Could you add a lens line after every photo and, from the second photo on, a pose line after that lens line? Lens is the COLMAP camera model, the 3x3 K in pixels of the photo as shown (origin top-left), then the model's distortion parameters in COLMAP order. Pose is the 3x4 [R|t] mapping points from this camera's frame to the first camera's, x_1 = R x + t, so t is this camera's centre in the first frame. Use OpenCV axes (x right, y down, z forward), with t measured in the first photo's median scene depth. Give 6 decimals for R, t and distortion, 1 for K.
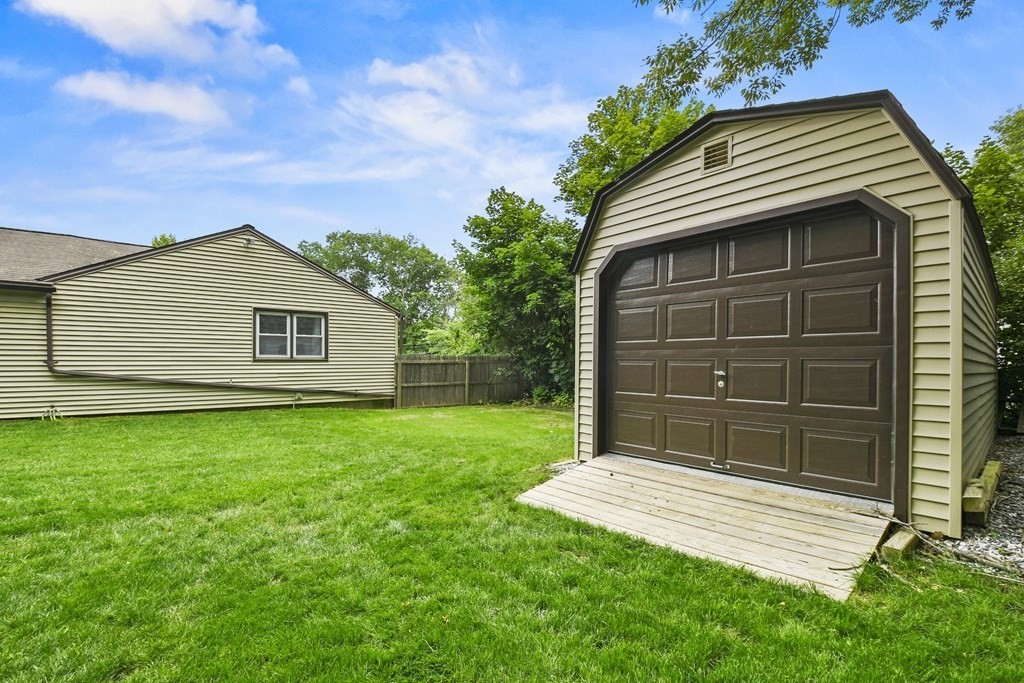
lens RADIAL K [[452.3, 0, 510.4], [0, 452.3, 371.1], [0, 0, 1]] dist [0.013943, -0.000009]
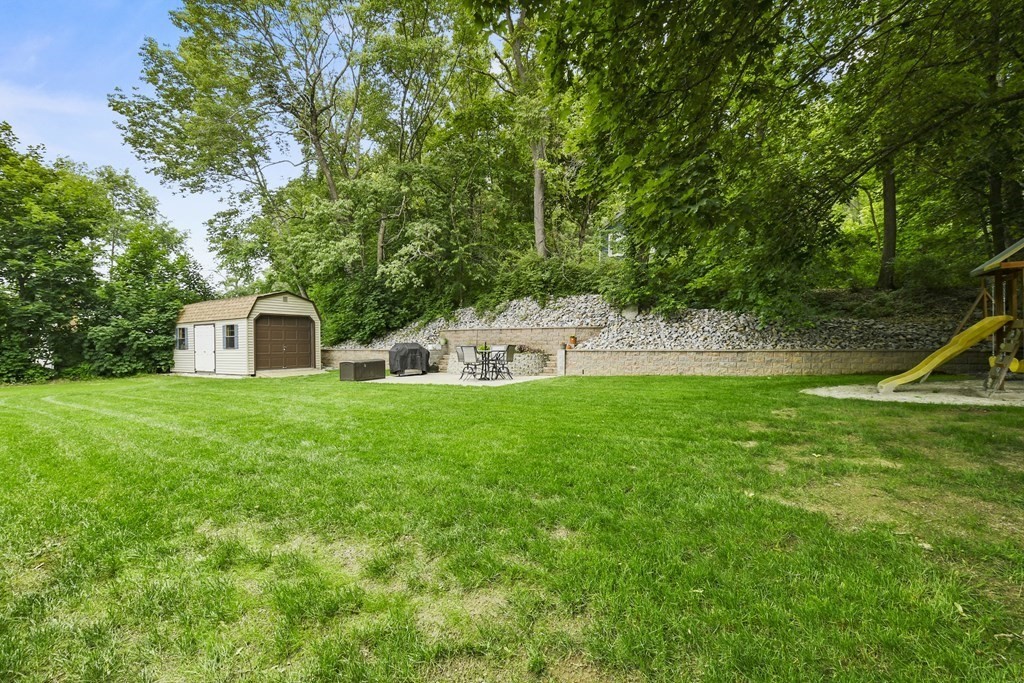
lens RADIAL K [[458.0, 0, 512.0], [0, 458.0, 341.5], [0, 0, 1]] dist [0.014849, -0.016914]
pose [[-0.258661, 0.002883, 0.965964, -1.959795], [0.022016, 0.999753, 0.002911, -0.009148], [-0.965717, 0.022019, -0.258661, 0.011668]]
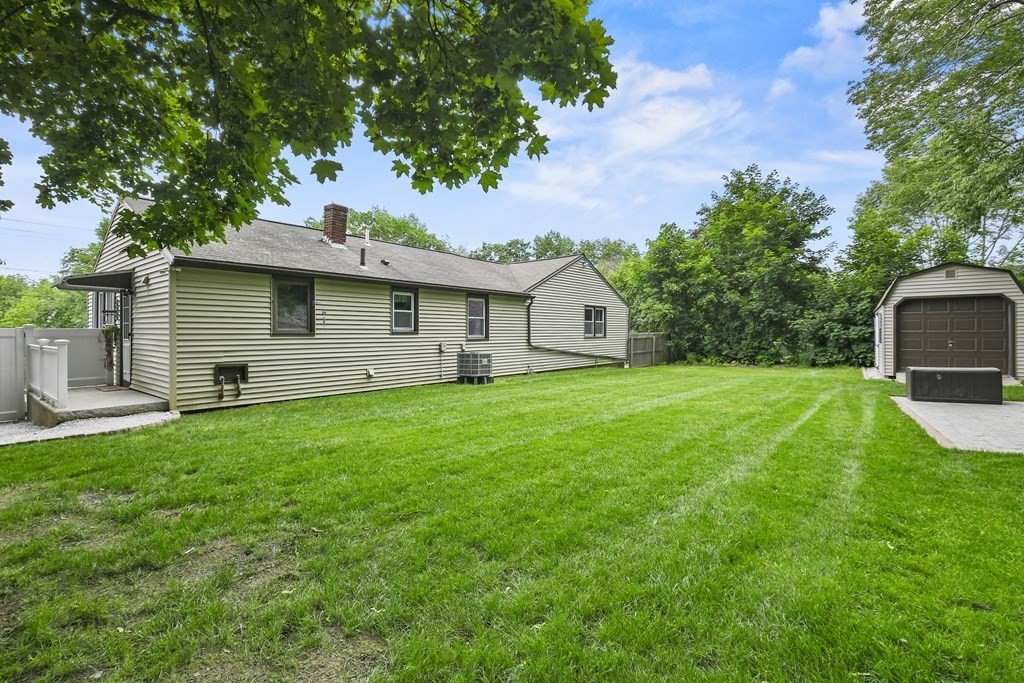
lens RADIAL K [[458.0, 0, 512.0], [0, 458.0, 341.5], [0, 0, 1]] dist [0.014849, -0.016914]
pose [[0.984504, -0.008464, 0.175158, -1.340604], [0.008676, 0.999962, -0.000445, -0.014840], [-0.175147, 0.001958, 0.984540, -0.683276]]
